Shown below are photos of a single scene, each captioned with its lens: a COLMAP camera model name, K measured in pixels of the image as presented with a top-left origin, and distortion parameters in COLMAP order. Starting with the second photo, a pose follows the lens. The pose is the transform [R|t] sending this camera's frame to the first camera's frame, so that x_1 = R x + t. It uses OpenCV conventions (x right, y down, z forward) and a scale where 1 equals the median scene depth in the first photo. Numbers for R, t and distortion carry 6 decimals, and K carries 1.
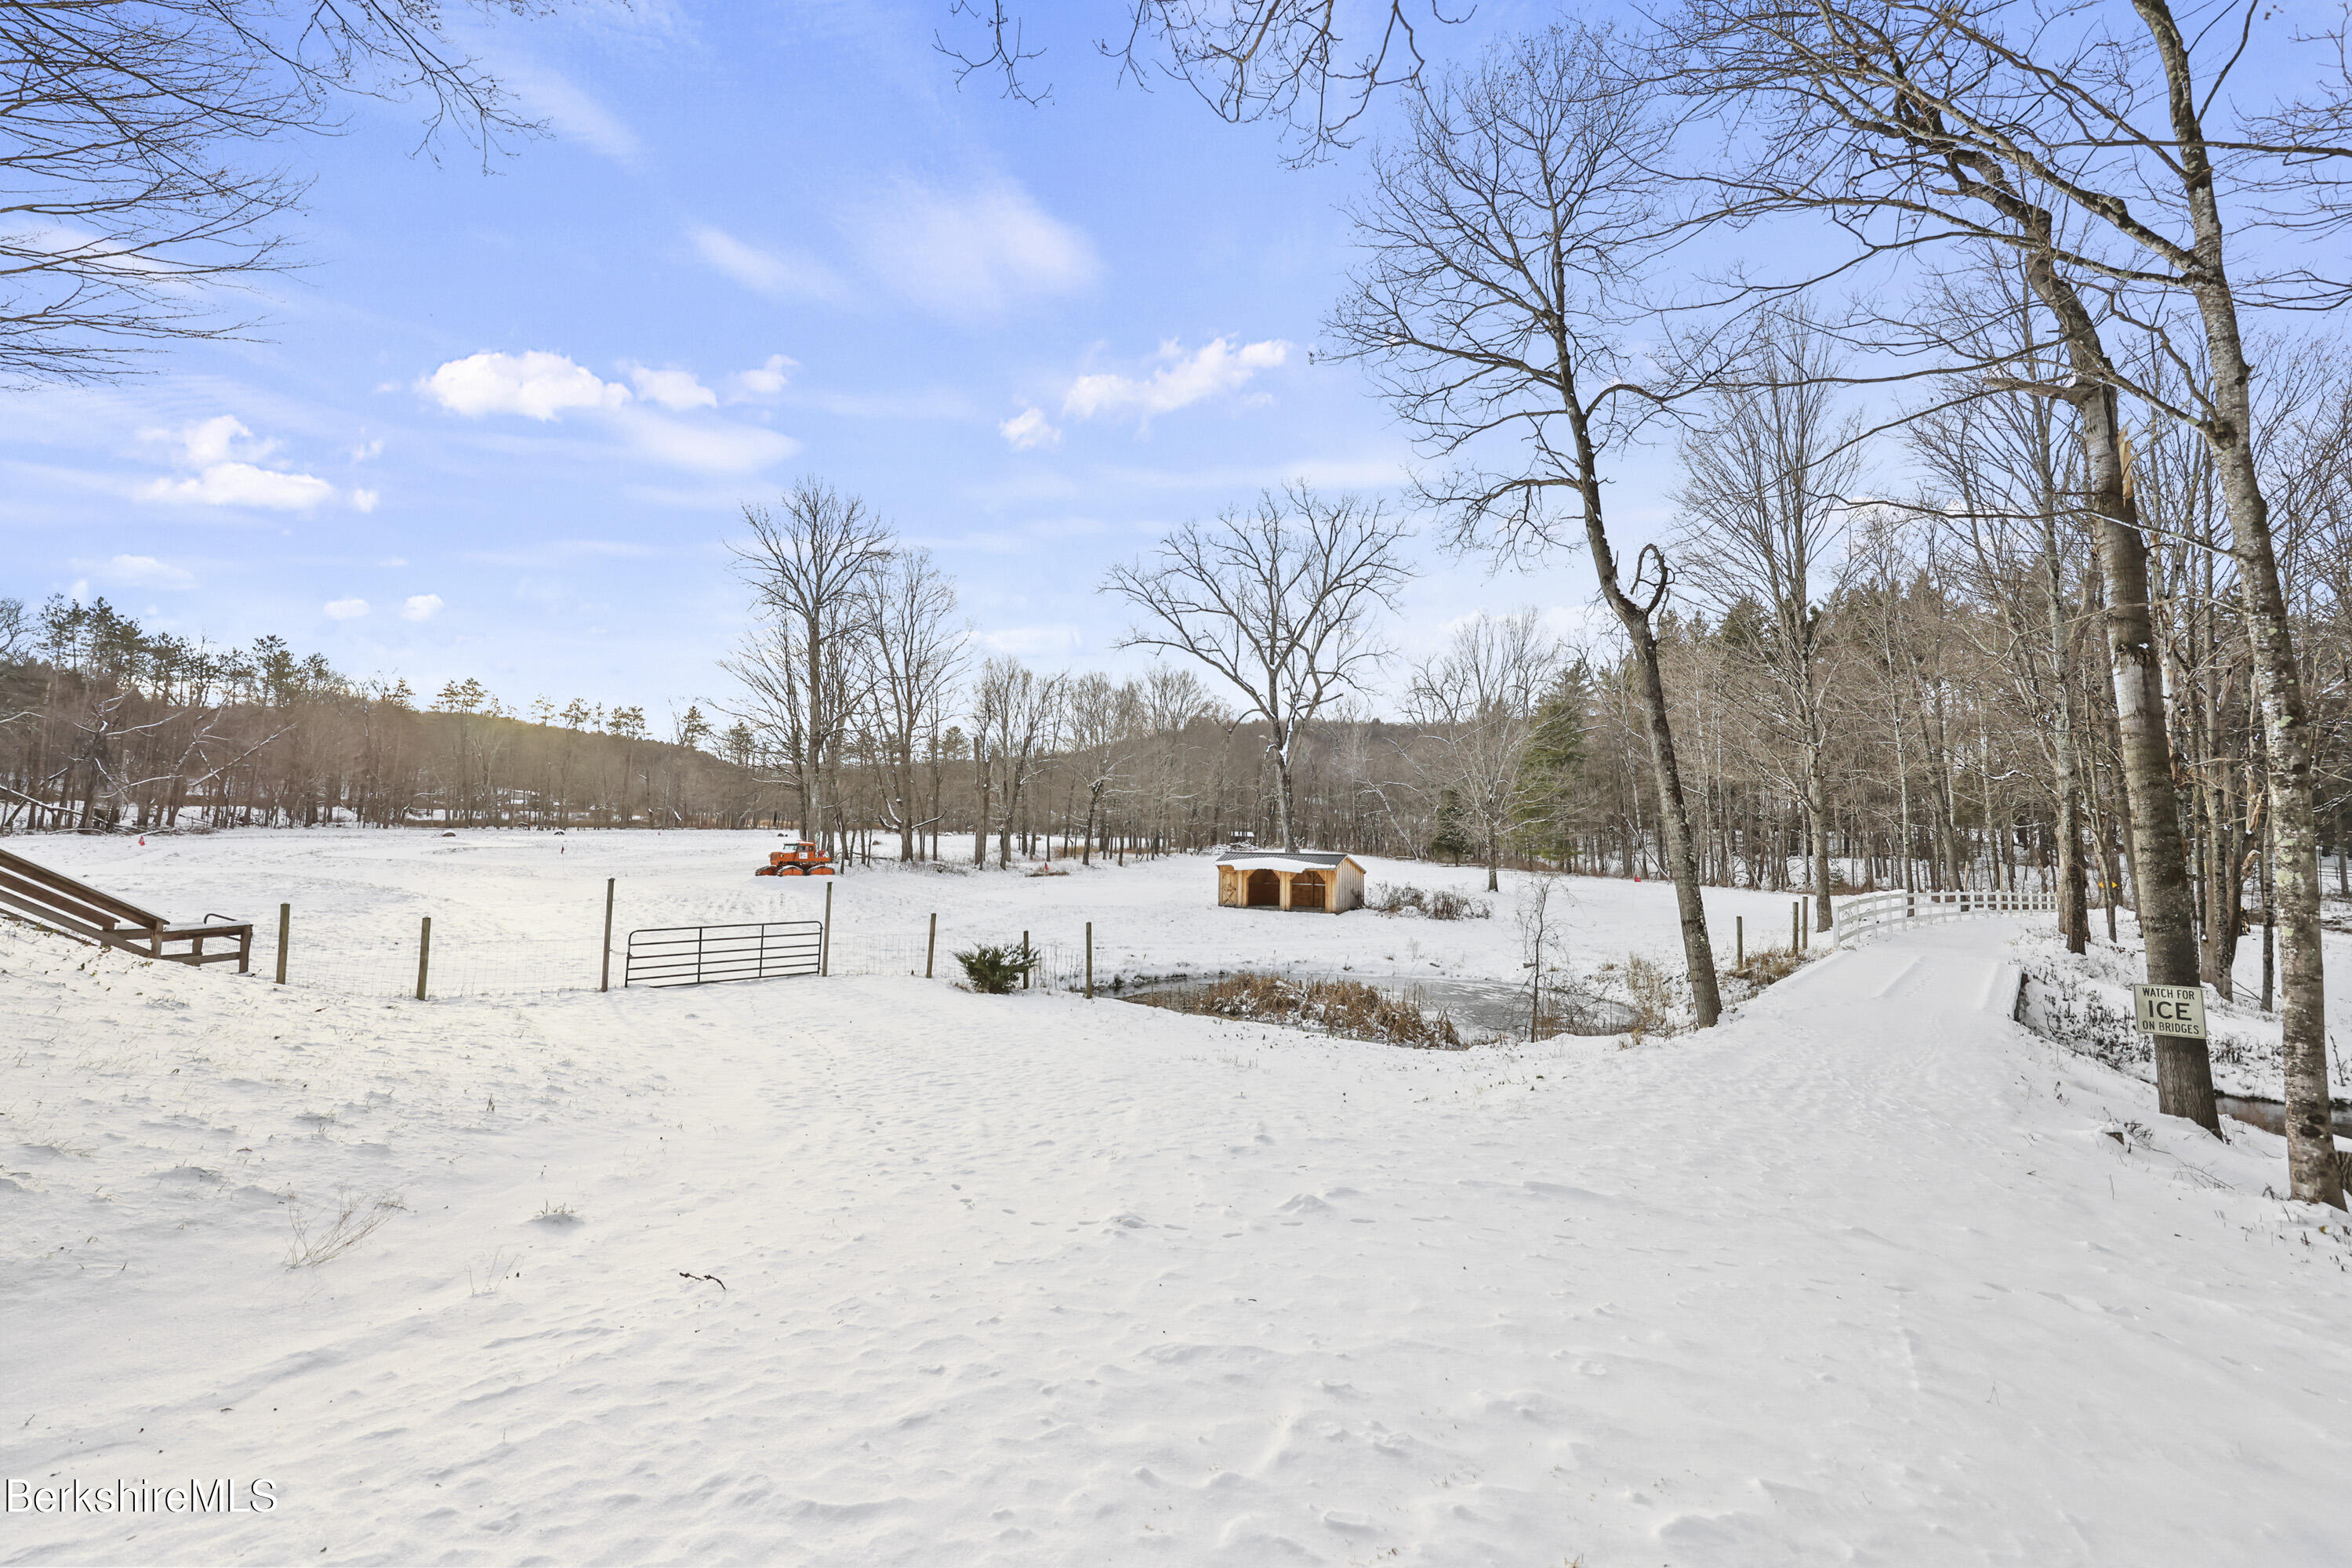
lens RADIAL K [[956.5, 0, 1189.3], [0, 956.5, 775.7], [0, 0, 1]] dist [0.002435, 0.000492]
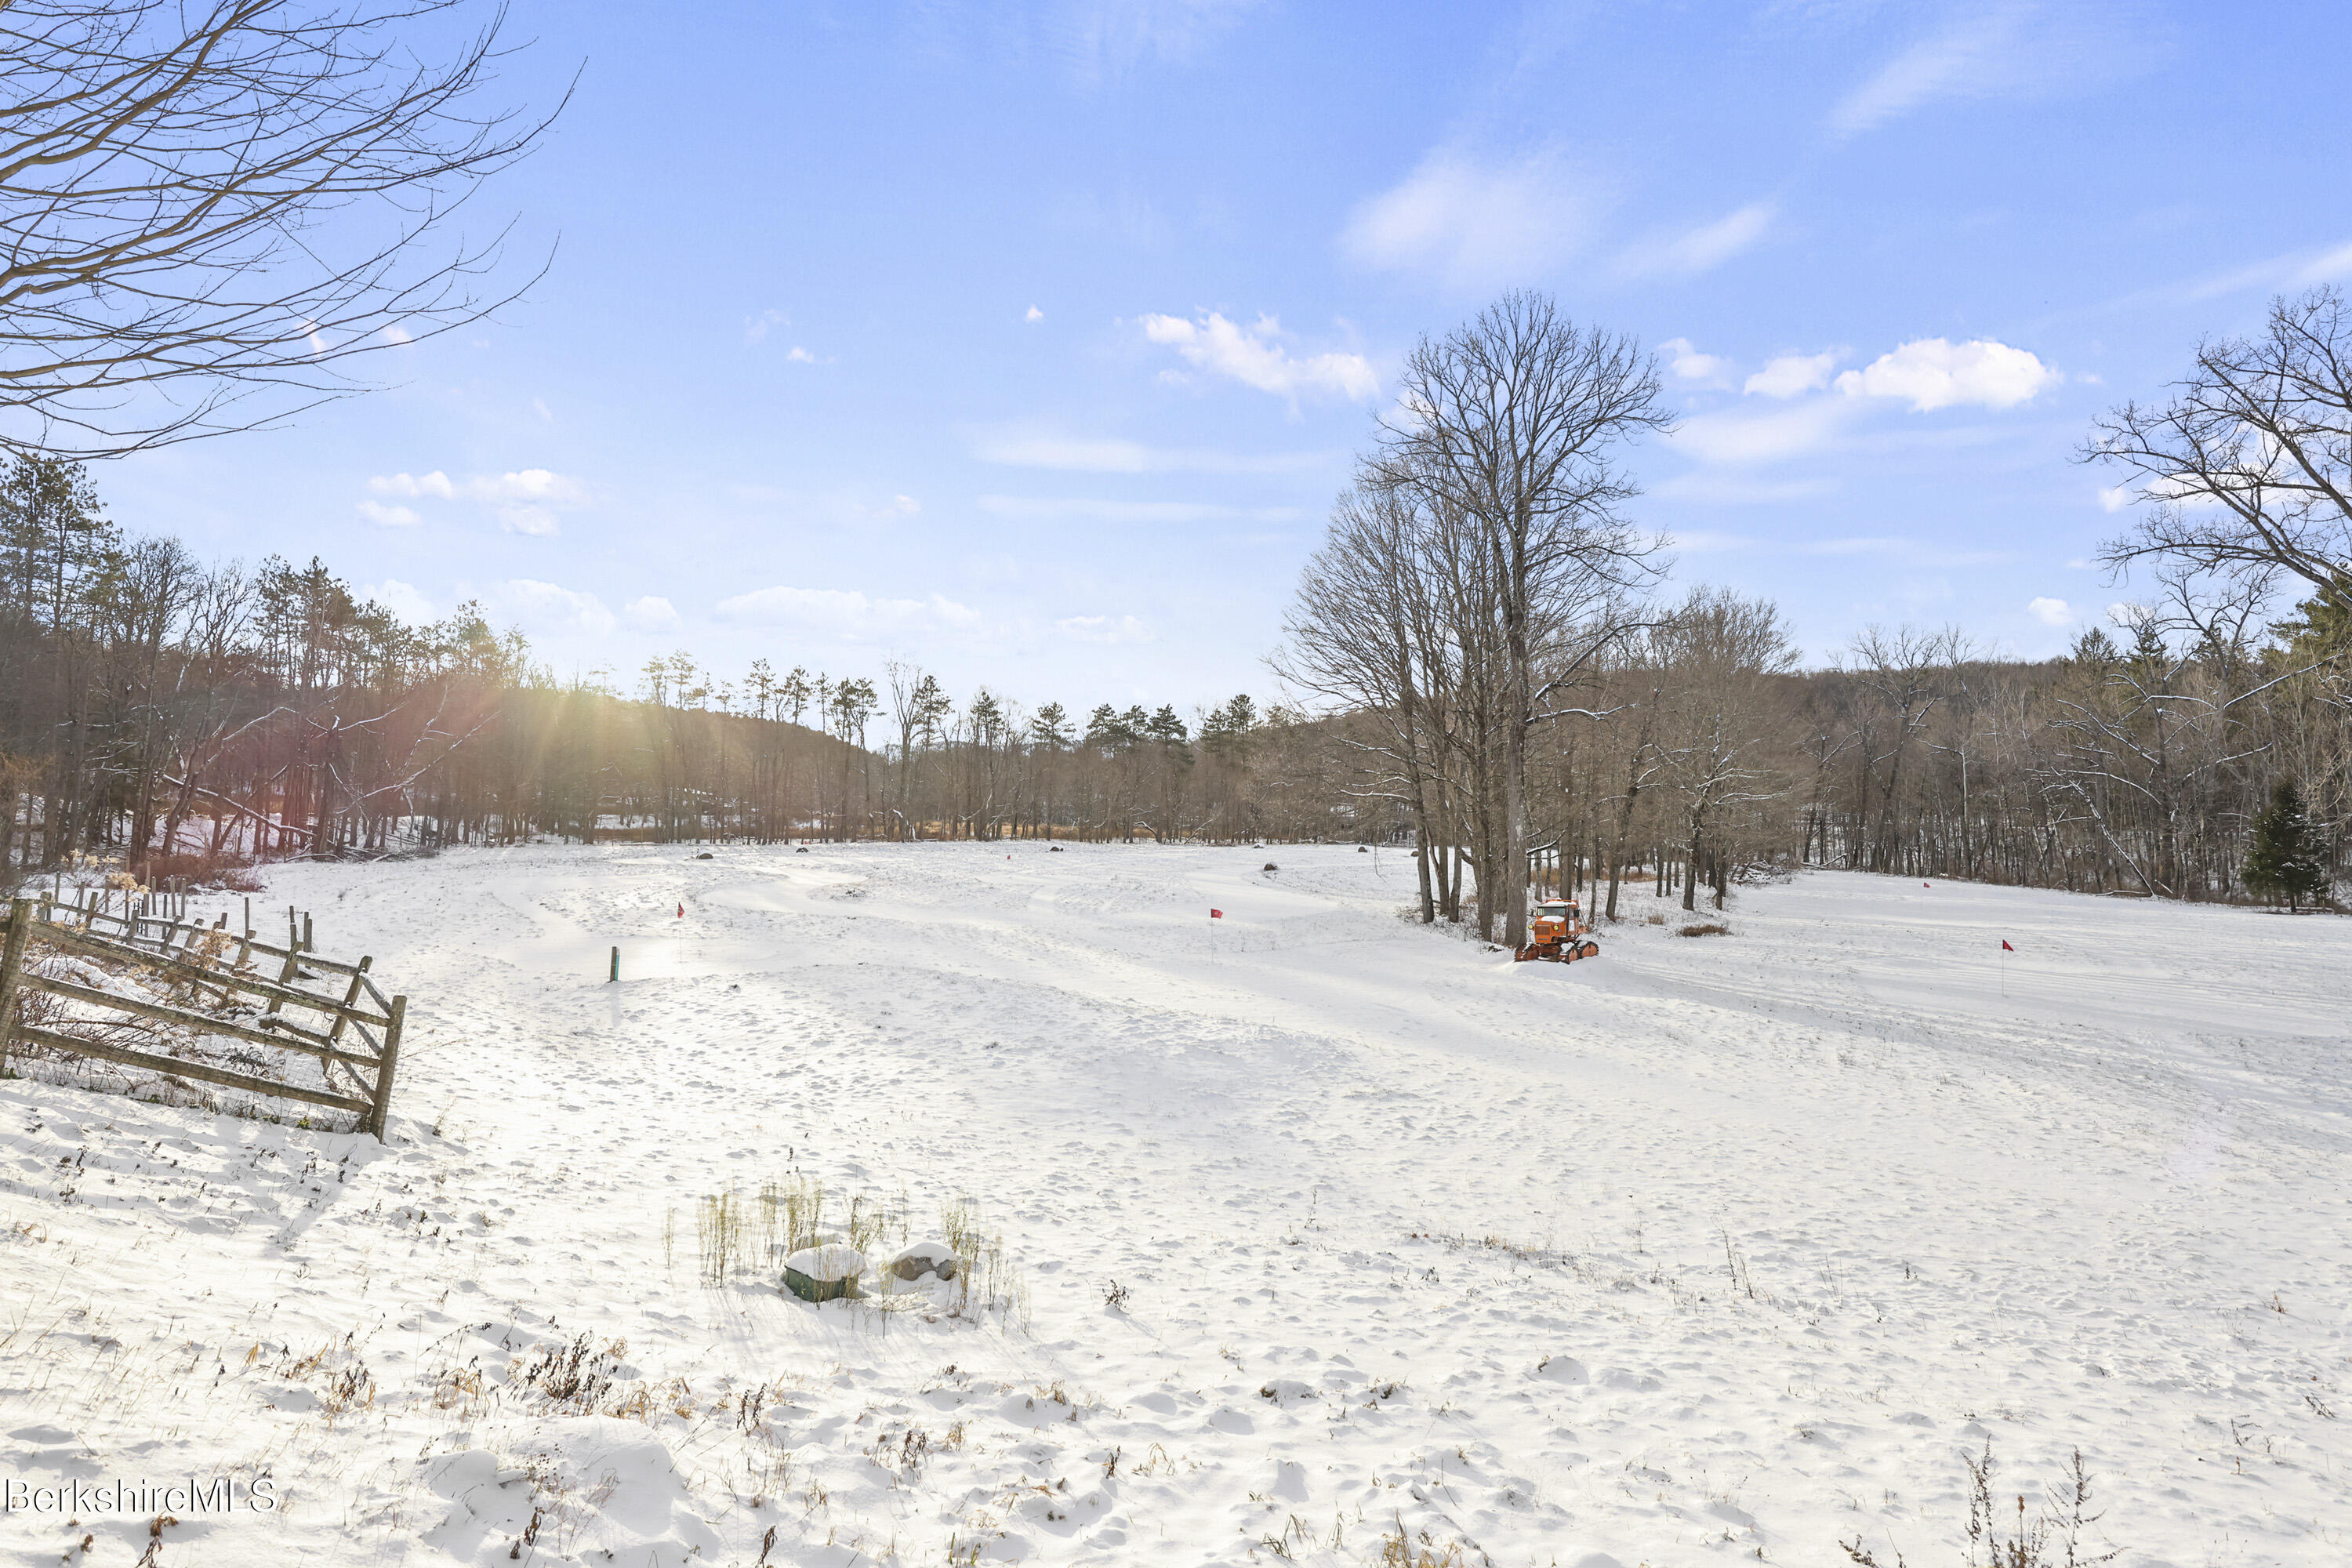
lens RADIAL K [[1274.8, 0, 1165.7], [0, 1274.8, 791.1], [0, 0, 1]] dist [0.007552, 0.000426]
pose [[0.985321, -0.010021, -0.170419, -0.273598], [0.015229, 0.999455, 0.029277, -0.015049], [0.170033, -0.031442, 0.984937, 0.085362]]
